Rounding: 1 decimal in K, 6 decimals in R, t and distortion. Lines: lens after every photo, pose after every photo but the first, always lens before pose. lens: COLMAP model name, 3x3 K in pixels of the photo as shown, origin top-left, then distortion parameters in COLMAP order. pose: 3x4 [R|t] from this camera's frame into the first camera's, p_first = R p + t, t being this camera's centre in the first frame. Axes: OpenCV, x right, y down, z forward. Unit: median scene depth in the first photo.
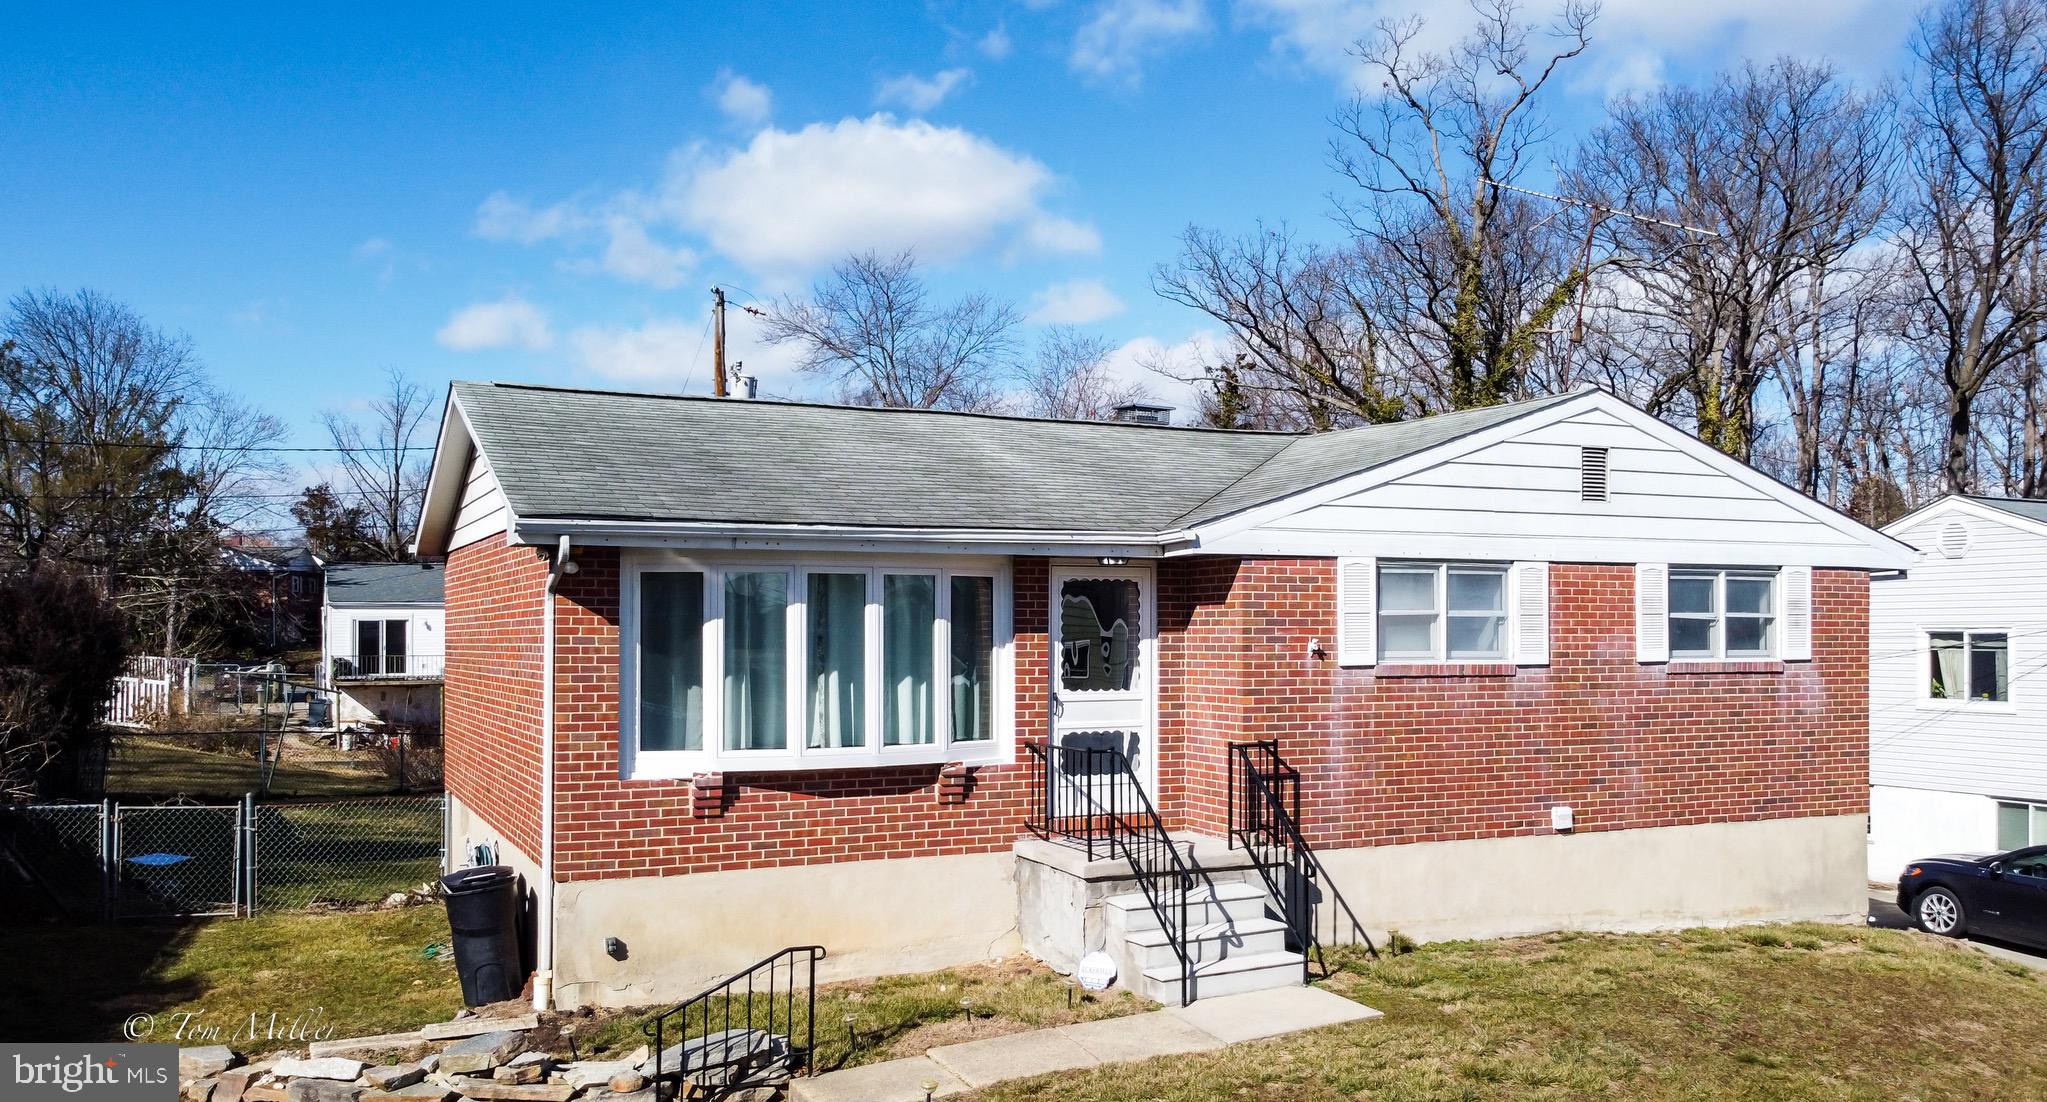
lens RADIAL K [[1665.0, 0, 1026.4], [0, 1665.0, 623.7], [0, 0, 1]] dist [0.042047, -0.135523]
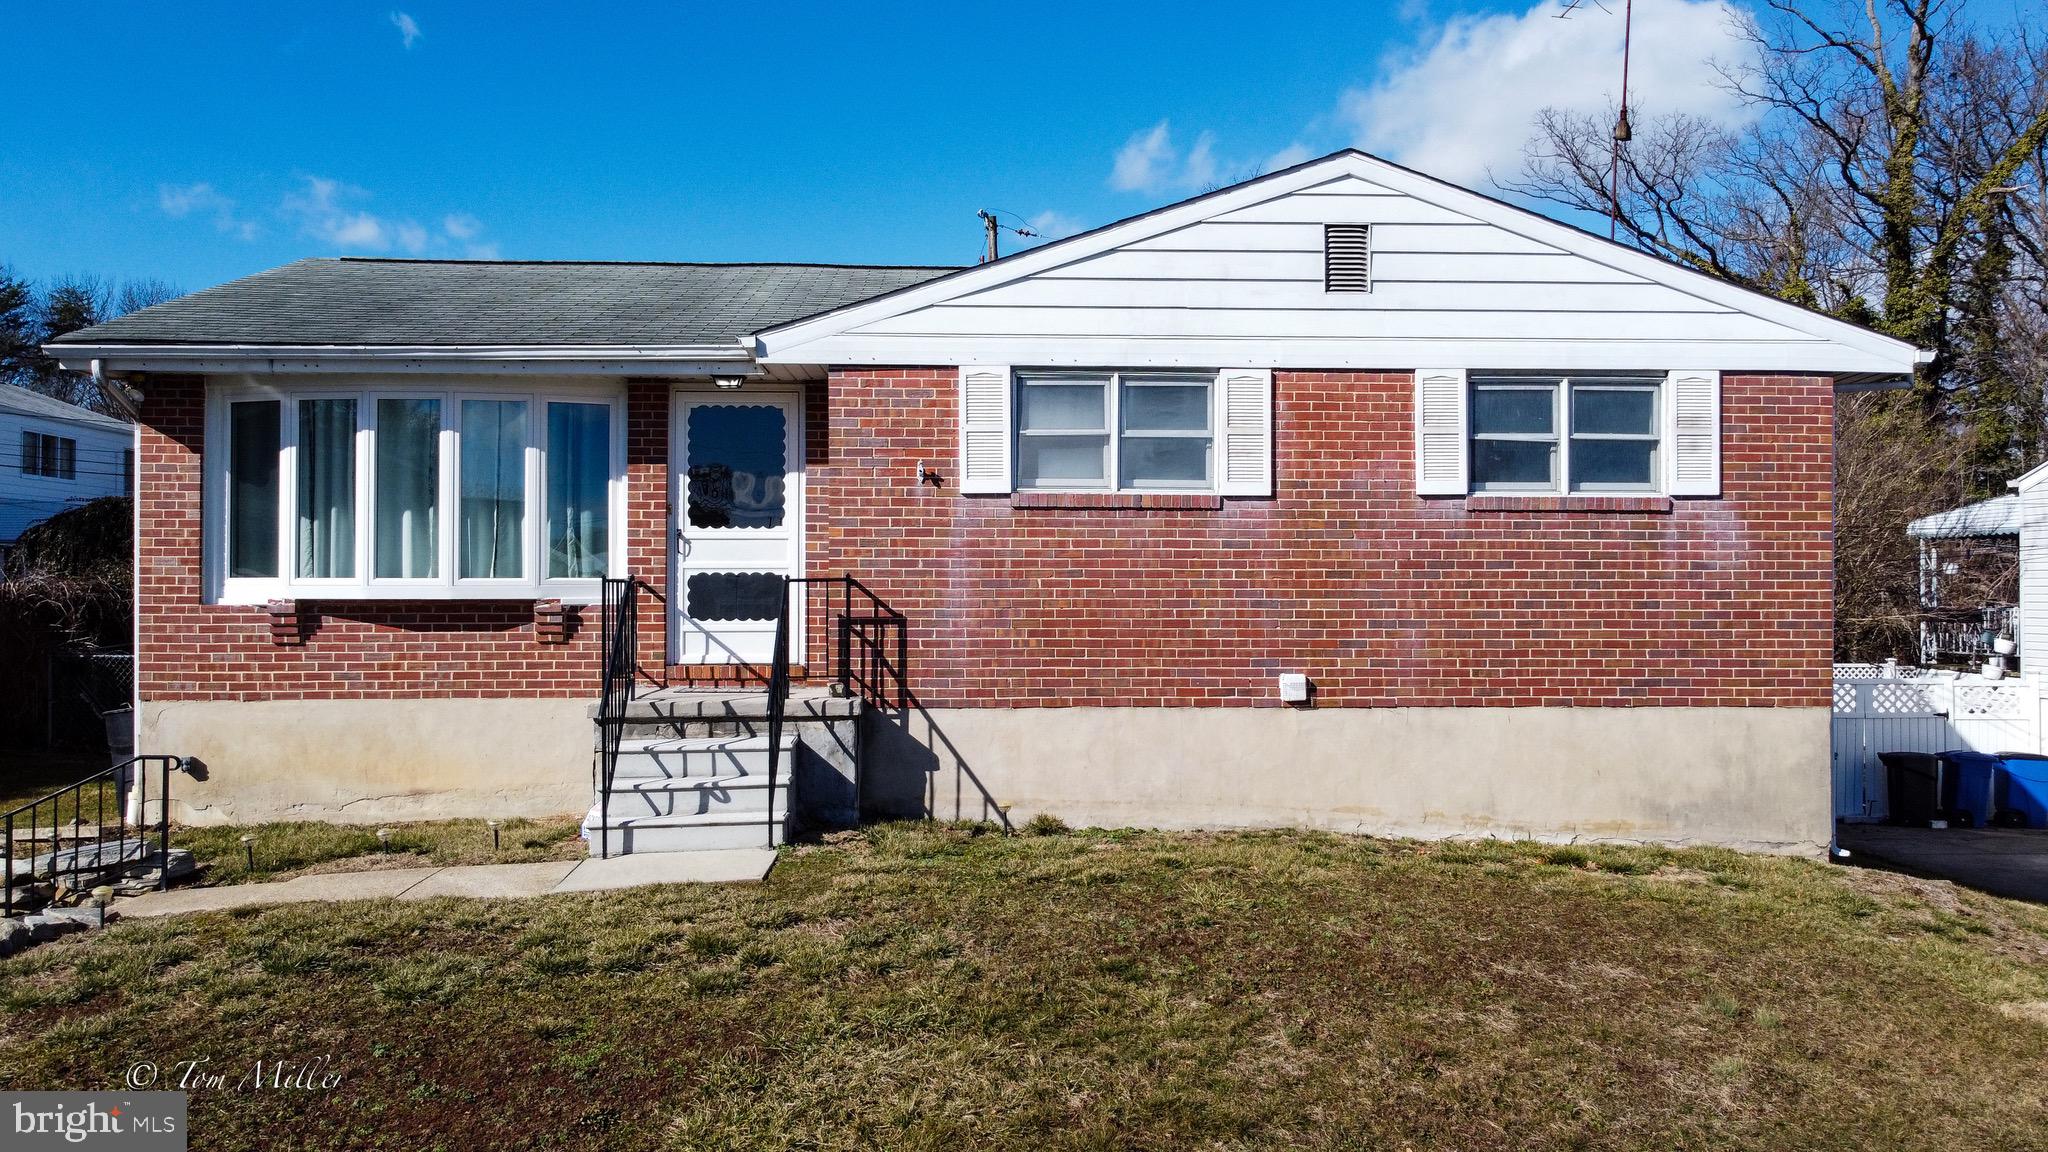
lens RADIAL K [[1586.3, 0, 1024.0], [0, 1586.3, 576.0], [0, 0, 1]] dist [0.000426, -0.001992]
pose [[0.922380, -0.000886, -0.386284, 0.525217], [-0.001477, 0.999982, -0.005820, 0.071319], [0.386282, 0.005939, 0.922362, 0.261165]]
